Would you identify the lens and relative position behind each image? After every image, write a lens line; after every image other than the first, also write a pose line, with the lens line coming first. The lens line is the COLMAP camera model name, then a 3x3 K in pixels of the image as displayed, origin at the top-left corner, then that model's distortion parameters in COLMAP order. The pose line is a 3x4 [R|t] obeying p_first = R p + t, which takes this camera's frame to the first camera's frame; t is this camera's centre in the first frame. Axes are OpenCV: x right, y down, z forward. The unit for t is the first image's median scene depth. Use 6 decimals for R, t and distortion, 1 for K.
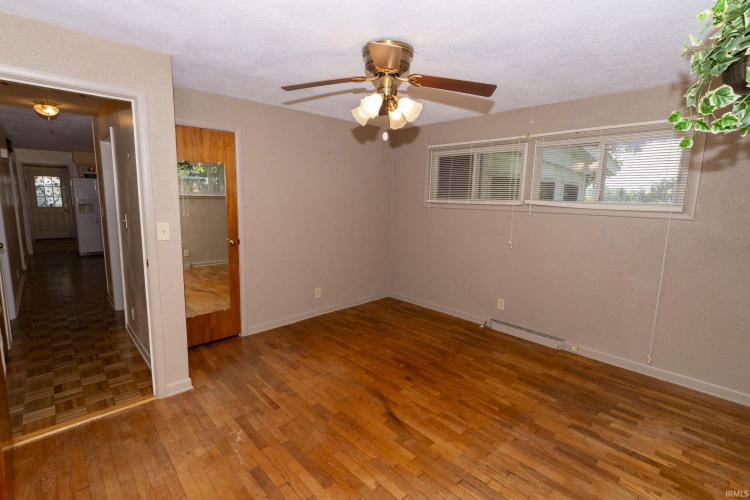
lens RADIAL K [[328.8, 0, 370.4], [0, 328.8, 245.8], [0, 0, 1]] dist [-0.001809, -0.000453]
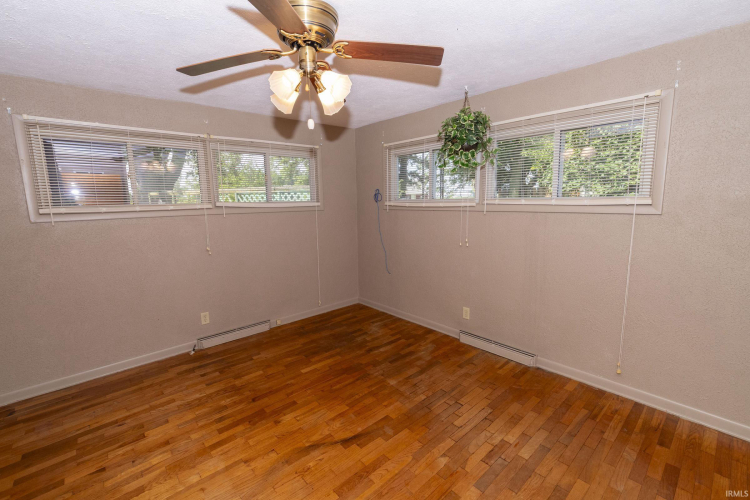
lens RADIAL K [[325.7, 0, 354.6], [0, 325.7, 249.1], [0, 0, 1]] dist [-0.000726, 0.000019]
pose [[0.078799, -0.172094, 0.981924, -0.680281], [0.172370, 0.972503, 0.156610, -0.124667], [-0.981875, 0.156914, 0.106296, 0.757233]]
